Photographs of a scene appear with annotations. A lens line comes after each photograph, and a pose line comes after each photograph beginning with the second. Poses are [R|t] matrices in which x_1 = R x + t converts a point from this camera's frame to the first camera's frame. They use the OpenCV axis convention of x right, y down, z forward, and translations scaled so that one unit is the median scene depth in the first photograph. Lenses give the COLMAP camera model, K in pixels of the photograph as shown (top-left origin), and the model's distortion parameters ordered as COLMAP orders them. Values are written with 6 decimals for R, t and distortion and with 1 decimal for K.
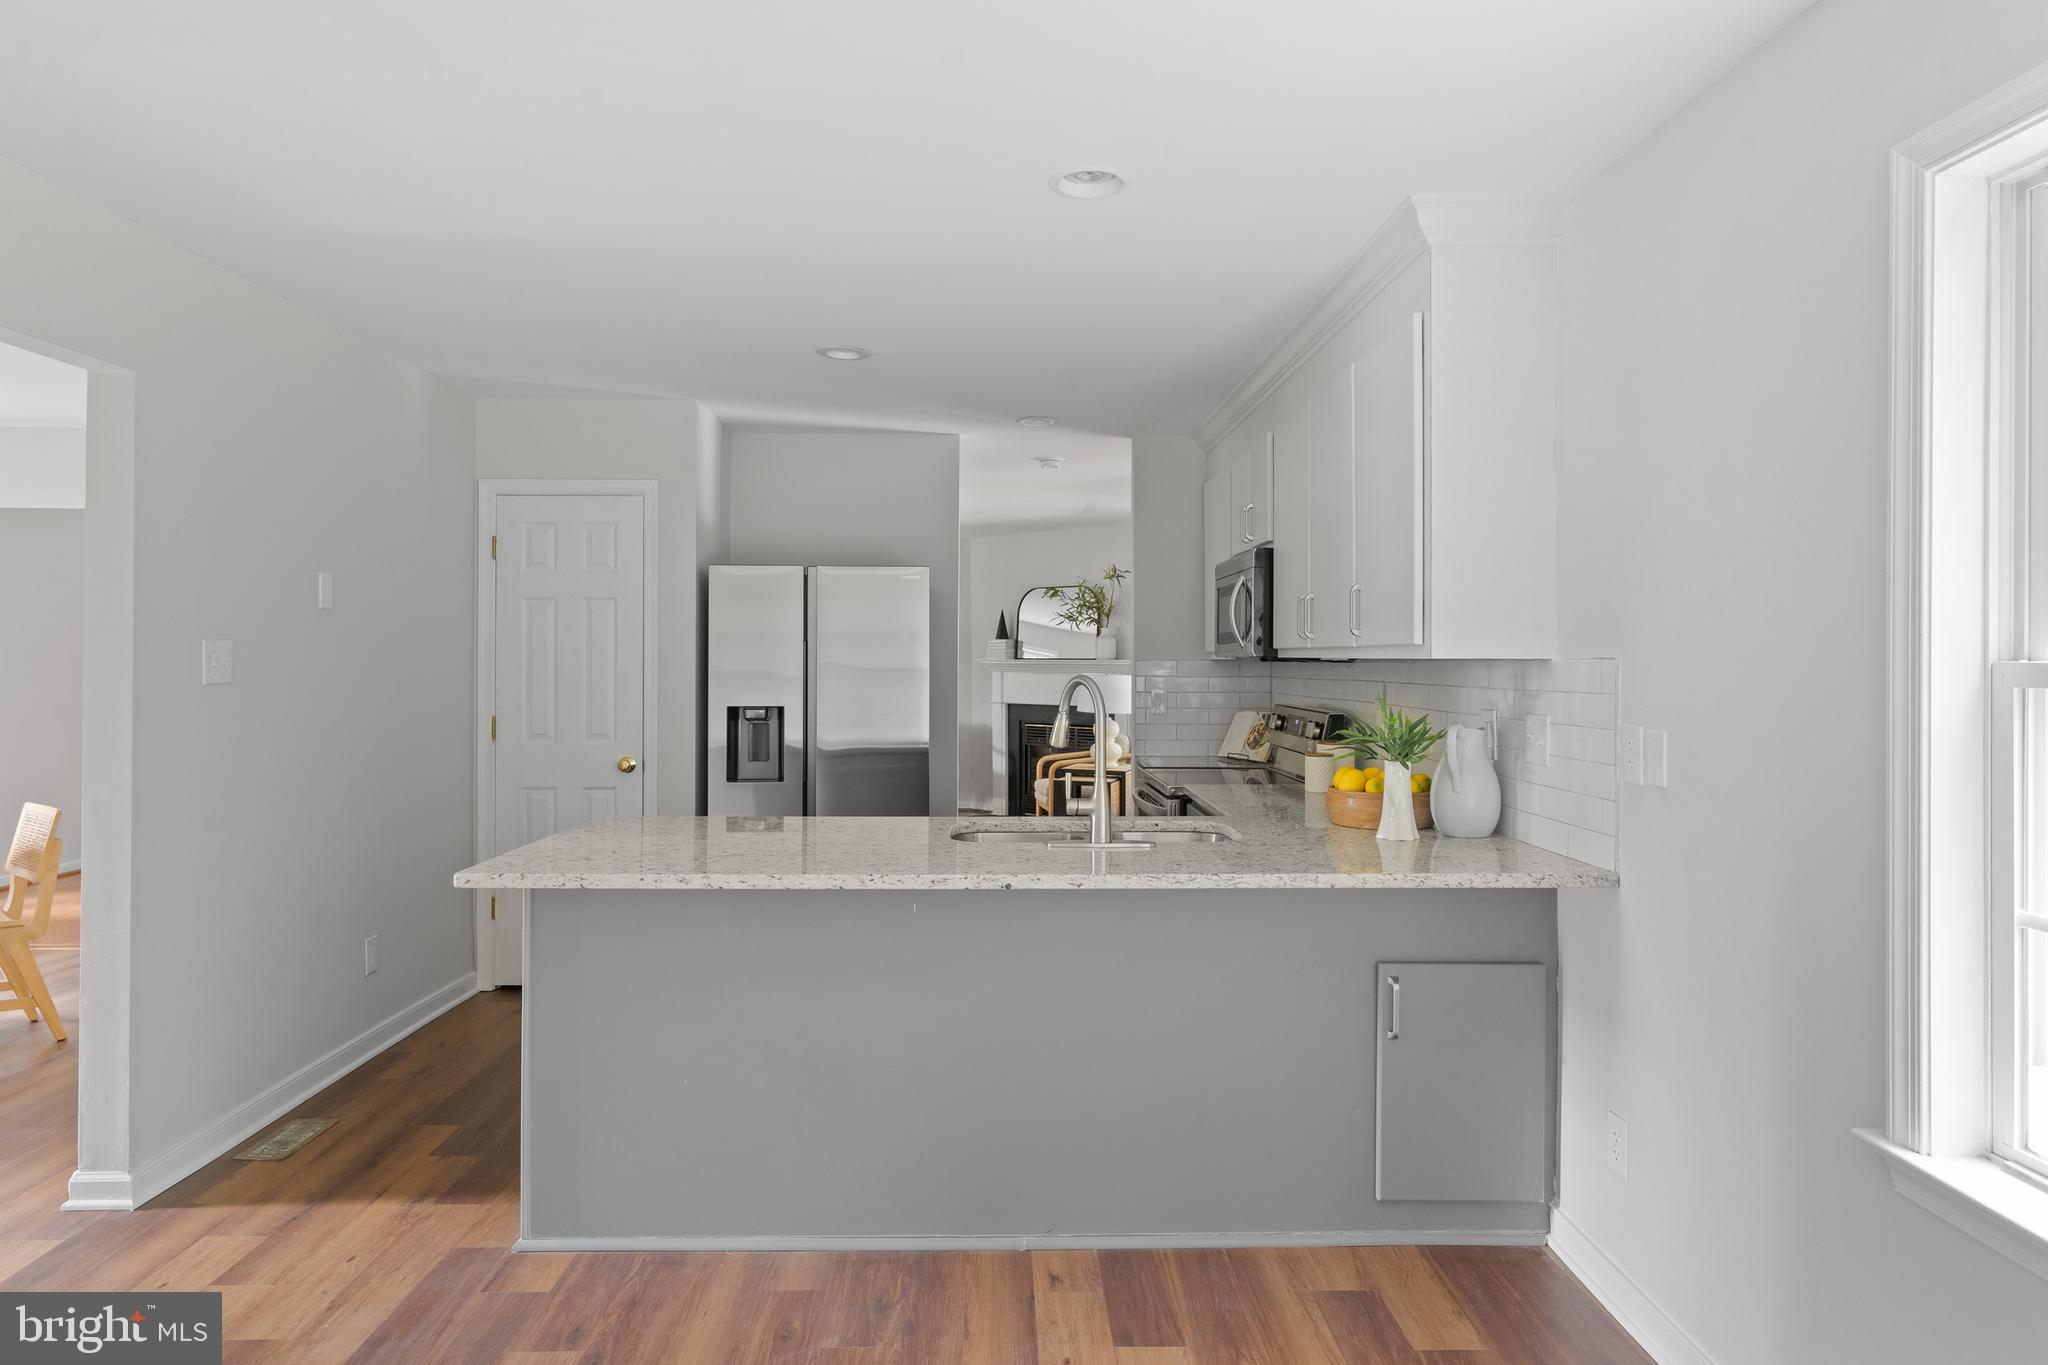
lens RADIAL K [[1205.7, 0, 1023.3], [0, 1205.7, 652.6], [0, 0, 1]] dist [0.001217, 0.001056]
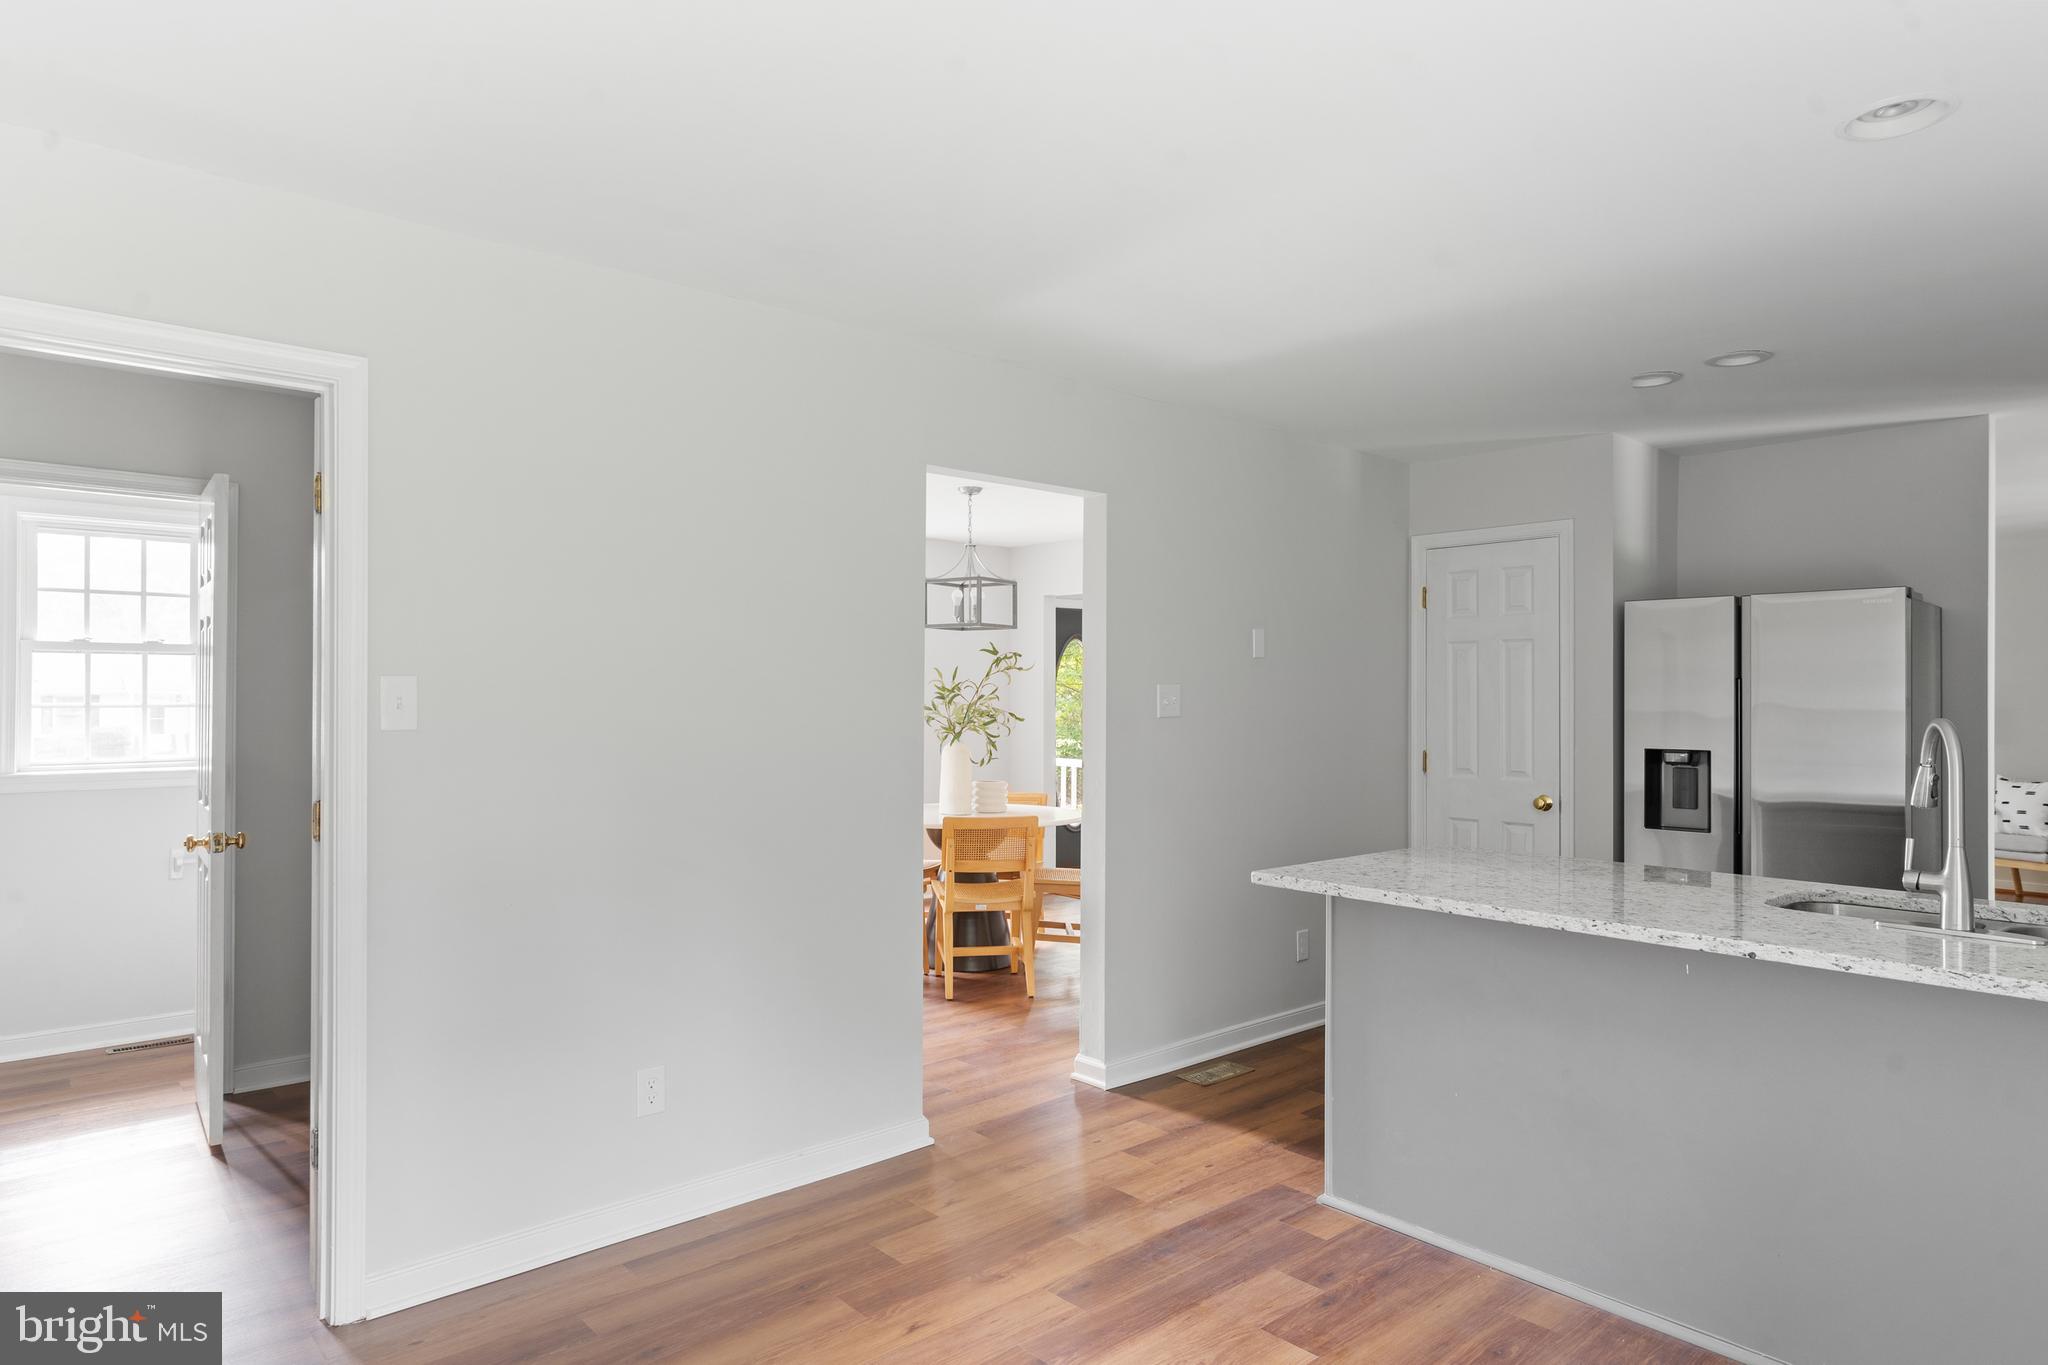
lens RADIAL K [[1206.7, 0, 1024.0], [0, 1206.7, 682.5], [0, 0, 1]] dist [-0.000610, 0.000746]
pose [[0.646647, -0.009631, -0.762729, 0.268513], [0.002932, 0.999944, -0.010141, 0.001109], [0.762784, 0.004321, 0.646639, 0.016557]]
